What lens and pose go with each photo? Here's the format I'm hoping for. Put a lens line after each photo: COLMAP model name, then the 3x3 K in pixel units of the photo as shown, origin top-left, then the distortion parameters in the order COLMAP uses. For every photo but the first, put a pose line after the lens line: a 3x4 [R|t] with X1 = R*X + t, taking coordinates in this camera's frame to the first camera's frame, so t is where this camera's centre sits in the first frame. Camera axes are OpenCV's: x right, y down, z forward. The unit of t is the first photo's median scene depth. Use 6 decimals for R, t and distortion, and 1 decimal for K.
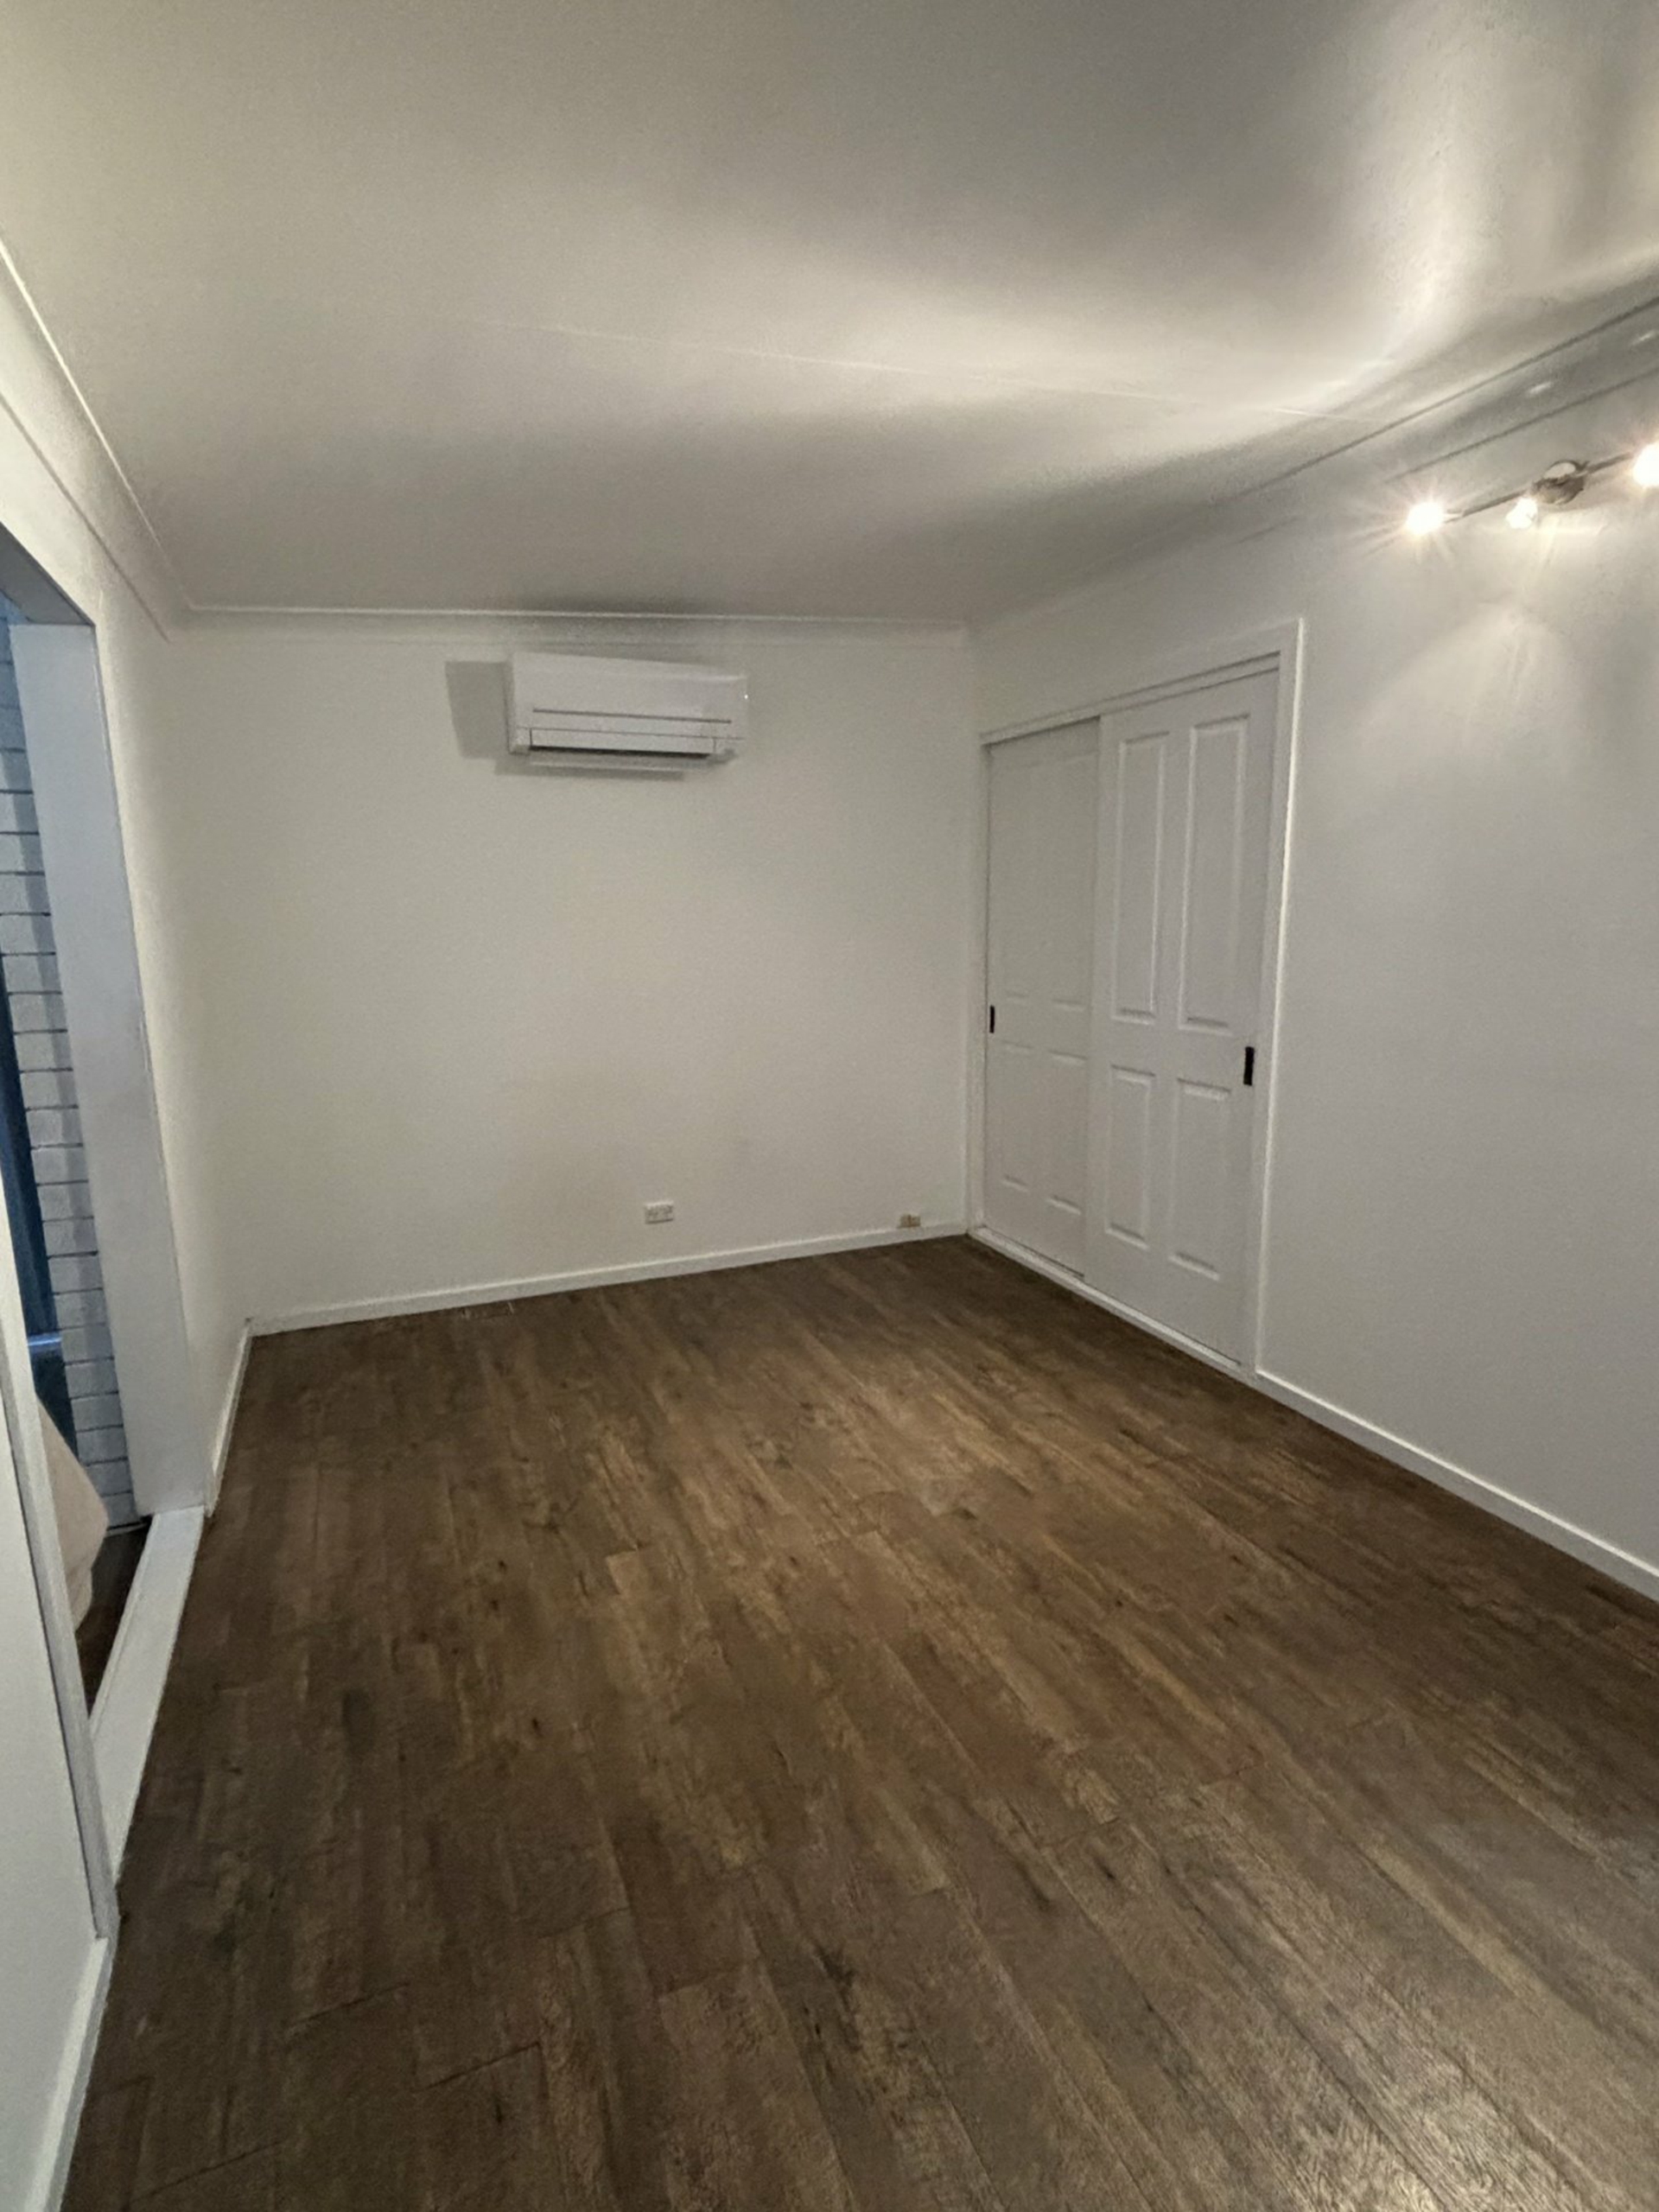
lens RADIAL K [[1051.7, 0, 829.5], [0, 1051.7, 1106.0], [0, 0, 1]] dist [-0.000293, -0.000335]
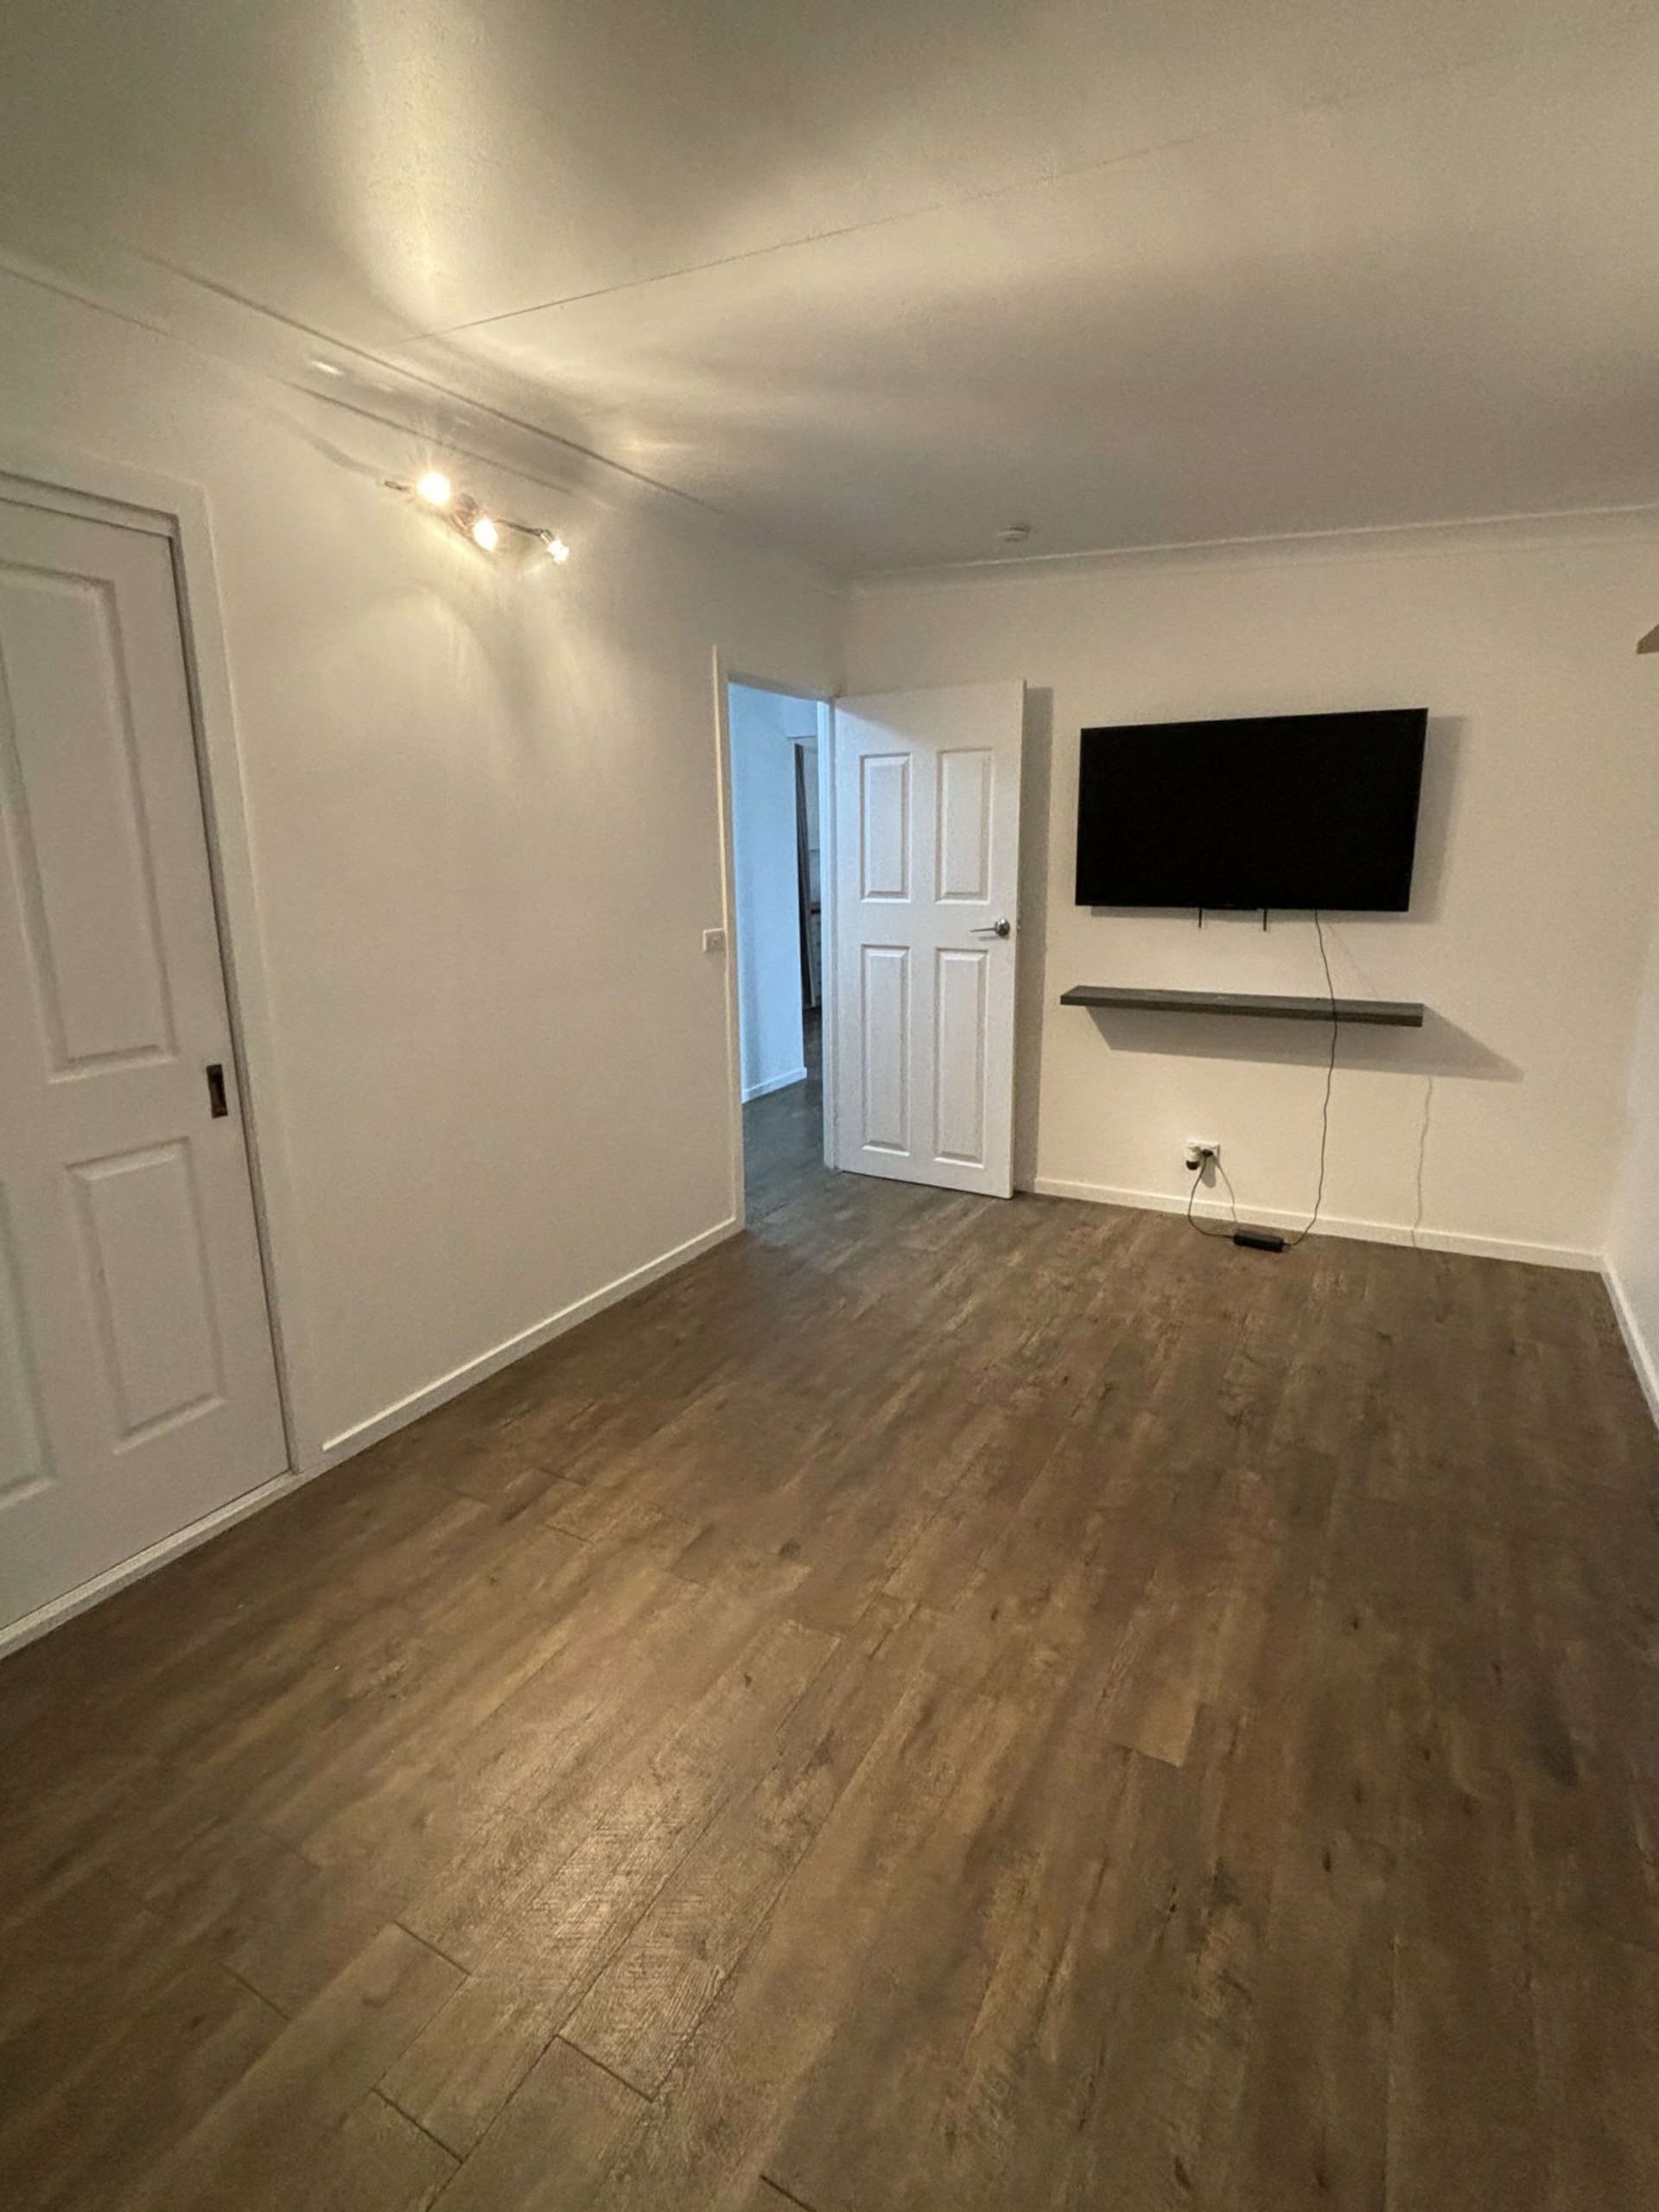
lens RADIAL K [[1055.6, 0, 828.2], [0, 1055.6, 1054.0], [0, 0, 1]] dist [0.001677, 0.000363]
pose [[-0.598888, -0.136796, 0.789063, -0.539447], [0.179181, 0.937434, 0.298515, -0.259817], [-0.780530, 0.320162, -0.536907, 1.348375]]
